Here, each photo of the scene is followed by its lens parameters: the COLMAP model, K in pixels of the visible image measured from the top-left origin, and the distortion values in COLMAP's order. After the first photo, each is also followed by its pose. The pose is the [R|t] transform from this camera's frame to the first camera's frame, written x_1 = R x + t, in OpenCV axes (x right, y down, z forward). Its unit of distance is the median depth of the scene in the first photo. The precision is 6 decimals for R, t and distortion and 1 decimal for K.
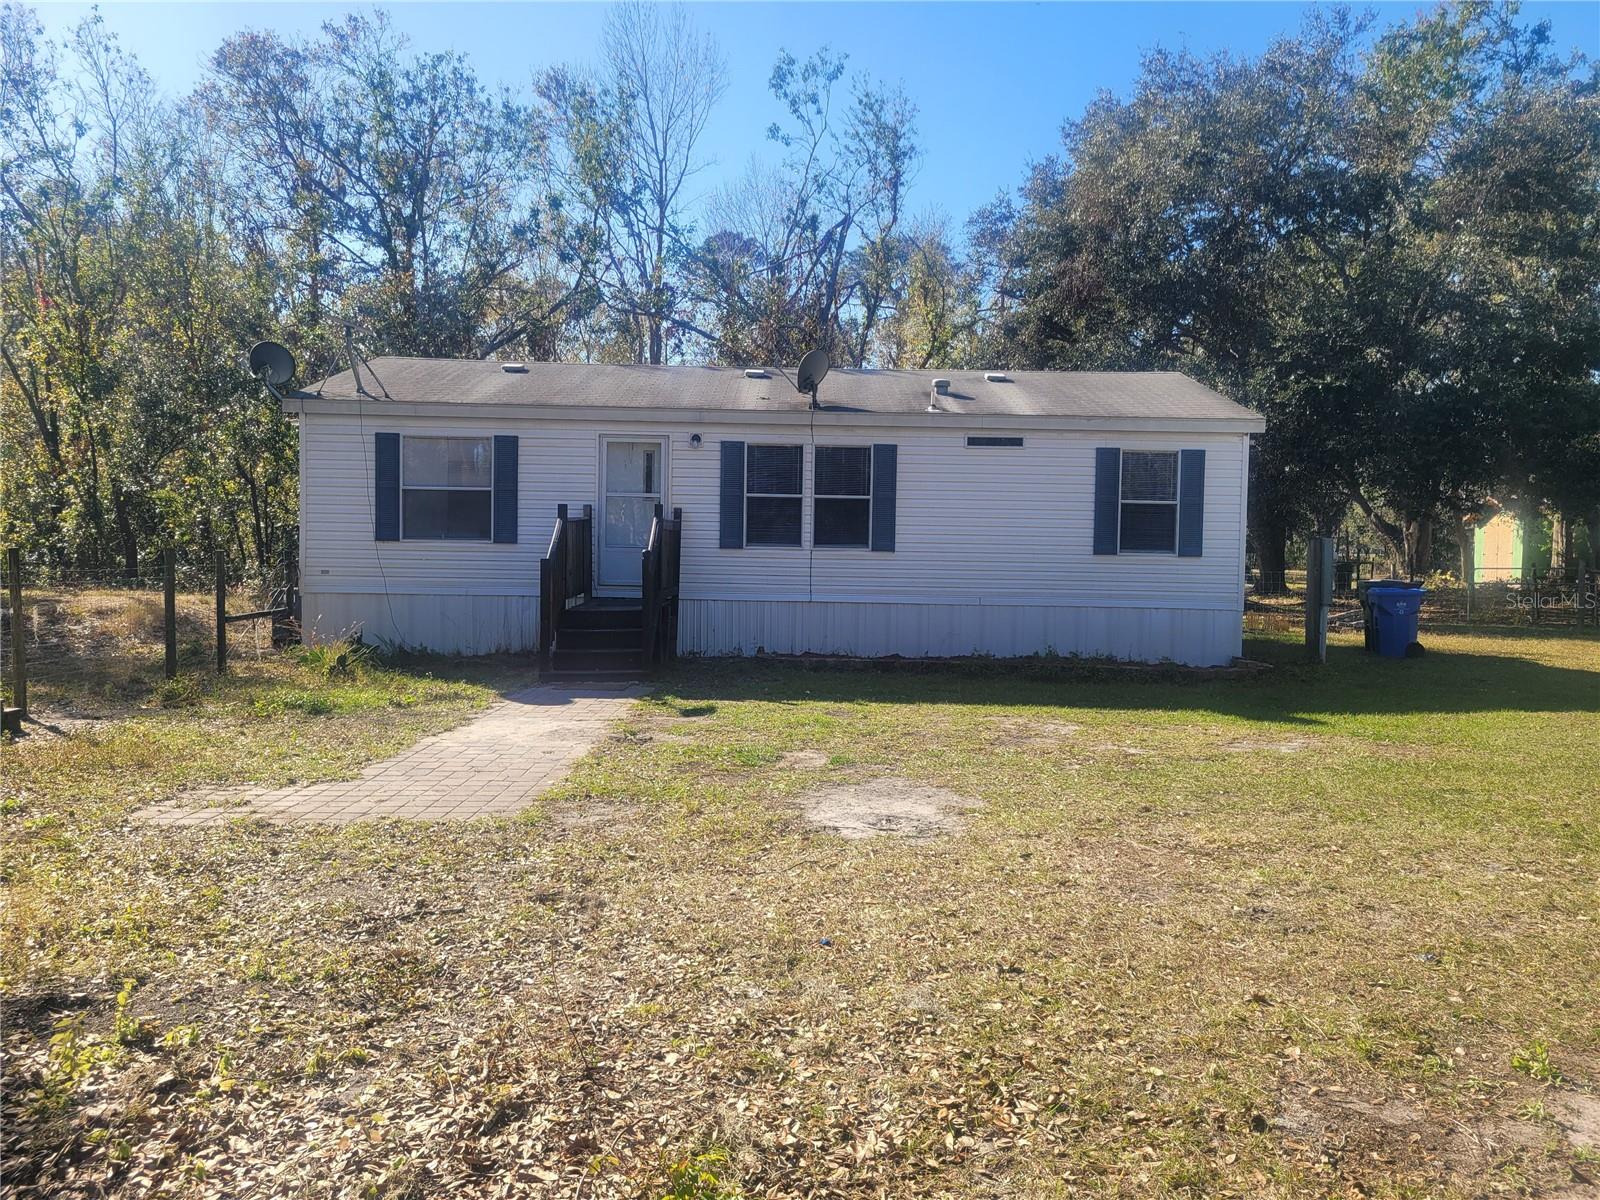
lens RADIAL K [[1202.1, 0, 803.1], [0, 1202.1, 613.2], [0, 0, 1]] dist [0.017357, -0.028610]
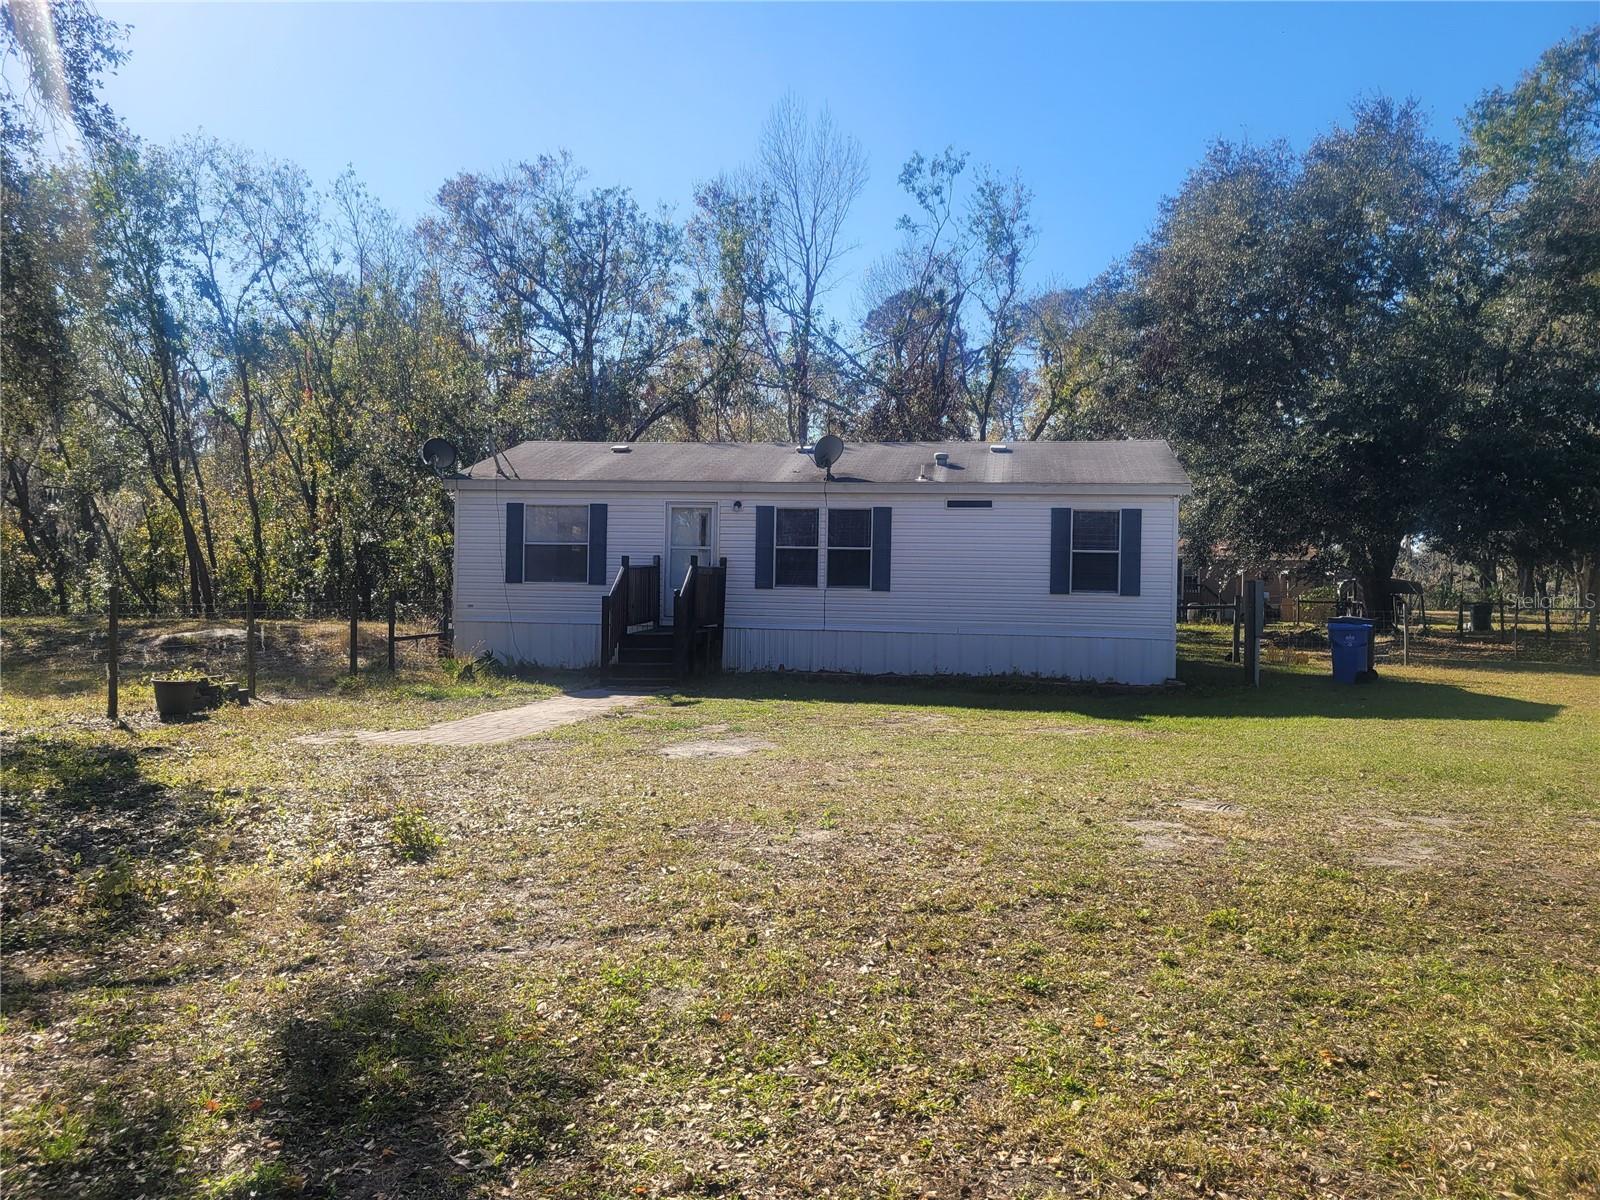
lens RADIAL K [[1202.1, 0, 799.7], [0, 1202.1, 591.8], [0, 0, 1]] dist [0.017357, -0.028610]
pose [[0.982582, 0.001108, -0.185827, 0.136708], [-0.010732, 0.998651, -0.050794, 0.009275], [0.185520, 0.051904, 0.981269, -0.163158]]
